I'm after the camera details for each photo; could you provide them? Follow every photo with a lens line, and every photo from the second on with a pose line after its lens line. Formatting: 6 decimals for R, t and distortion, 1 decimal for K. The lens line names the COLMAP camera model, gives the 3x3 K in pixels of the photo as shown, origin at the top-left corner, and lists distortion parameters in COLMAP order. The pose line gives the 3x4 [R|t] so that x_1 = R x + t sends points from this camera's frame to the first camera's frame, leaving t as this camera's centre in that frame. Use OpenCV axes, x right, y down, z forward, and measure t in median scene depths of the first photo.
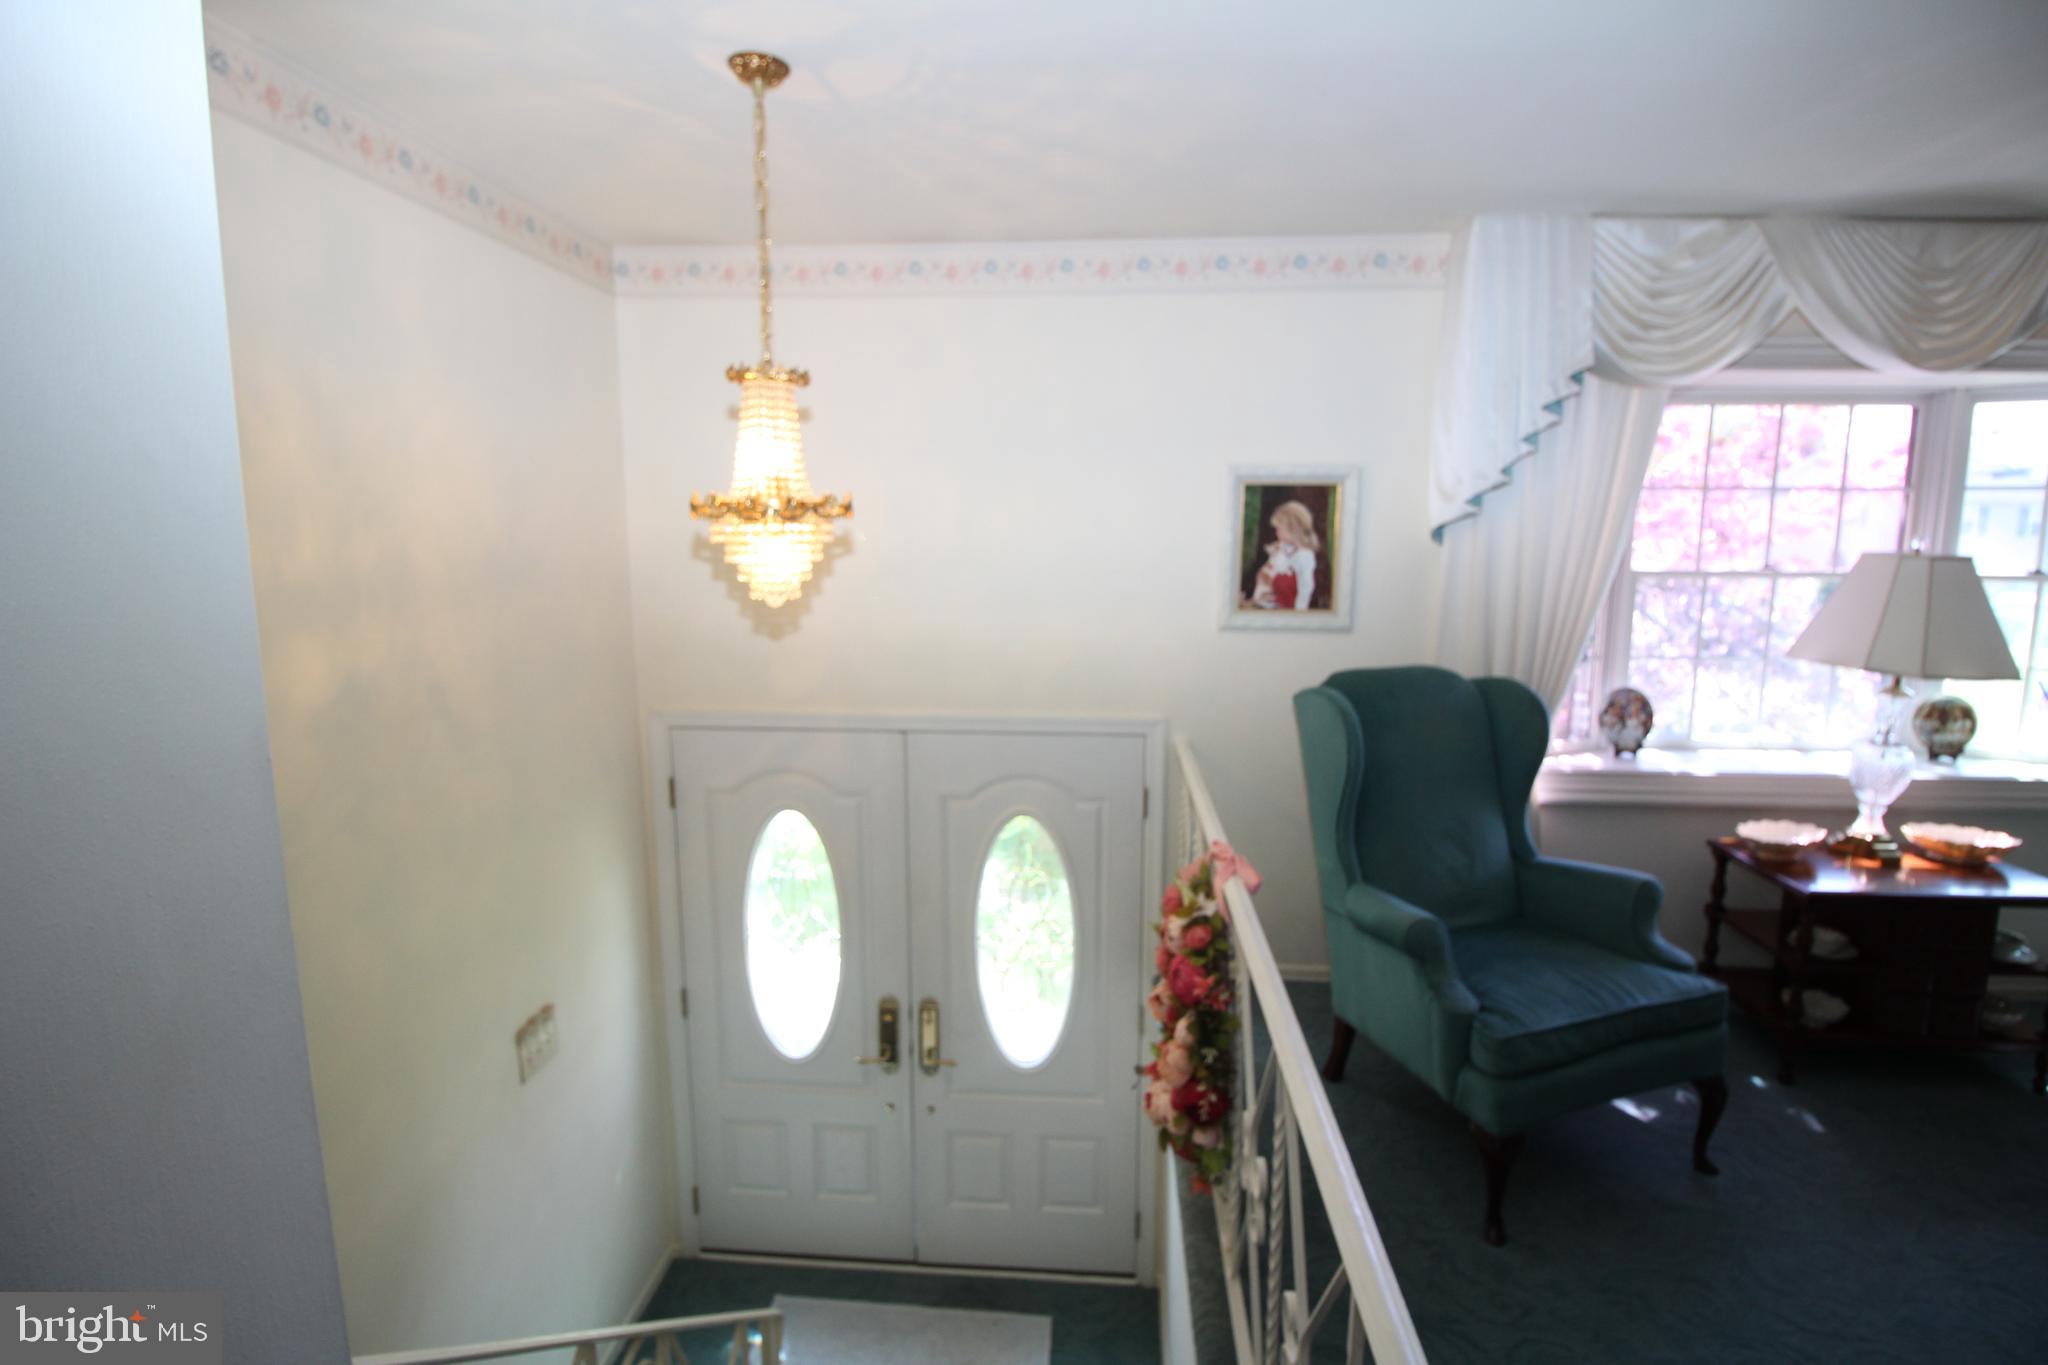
lens RADIAL K [[969.9, 0, 1031.0], [0, 969.9, 674.6], [0, 0, 1]] dist [-0.002022, 0.000209]
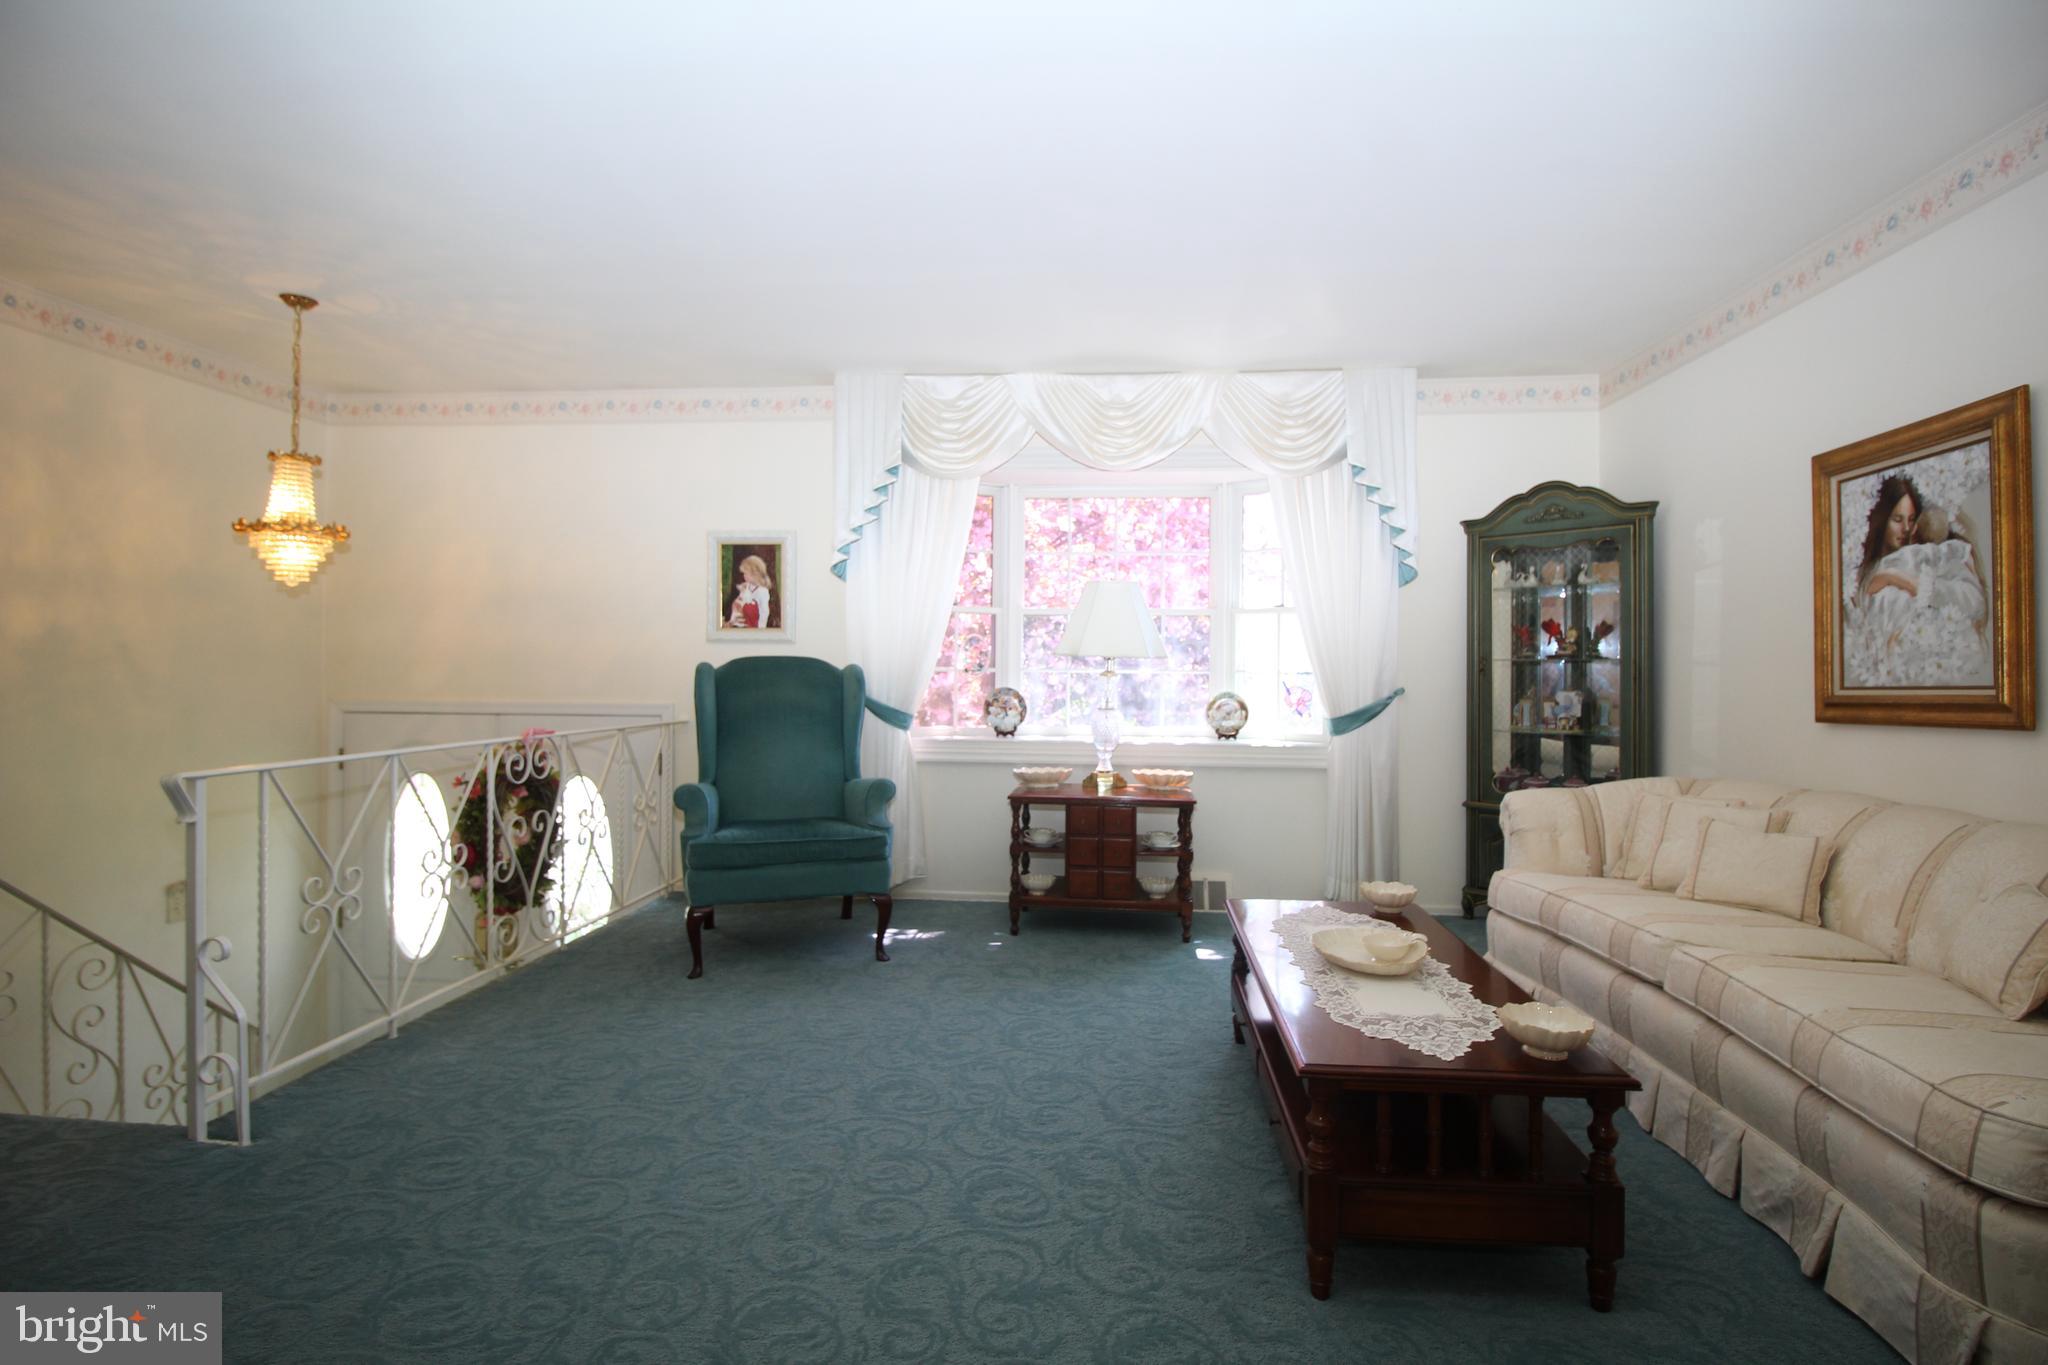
lens RADIAL K [[985.8, 0, 1020.3], [0, 985.8, 681.1], [0, 0, 1]] dist [-0.003376, -0.000969]
pose [[0.999870, 0.004278, -0.015519, 0.704500], [-0.006397, 0.990242, -0.139214, 0.221546], [0.014772, 0.139295, 0.990141, -0.469117]]
